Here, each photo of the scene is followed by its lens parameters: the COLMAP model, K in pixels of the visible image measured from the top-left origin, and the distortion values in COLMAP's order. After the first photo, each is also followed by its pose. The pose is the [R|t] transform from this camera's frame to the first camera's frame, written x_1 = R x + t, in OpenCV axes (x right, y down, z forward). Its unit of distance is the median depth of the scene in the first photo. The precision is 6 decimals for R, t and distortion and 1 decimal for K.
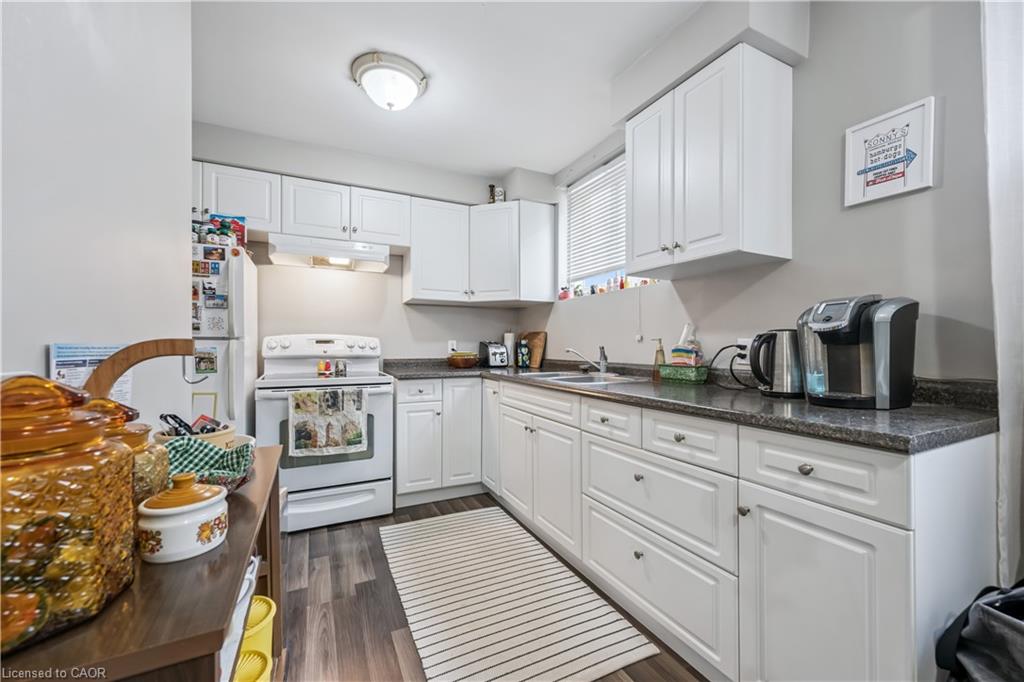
lens RADIAL K [[412.9, 0, 516.5], [0, 412.9, 343.6], [0, 0, 1]] dist [-0.000926, 0.000169]
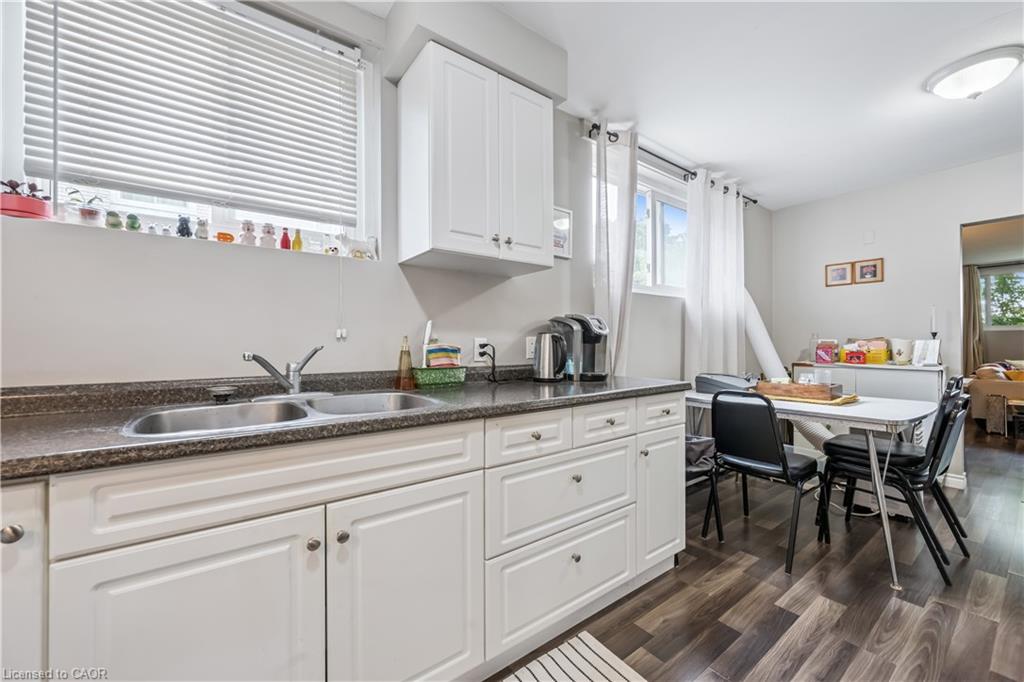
lens RADIAL K [[412.9, 0, 517.1], [0, 412.9, 343.5], [0, 0, 1]] dist [-0.000926, 0.000169]
pose [[-0.198782, 0.004845, 0.980032, -0.529109], [0.000651, 0.999988, -0.004812, 0.006364], [-0.980044, -0.000318, -0.198783, 1.101893]]
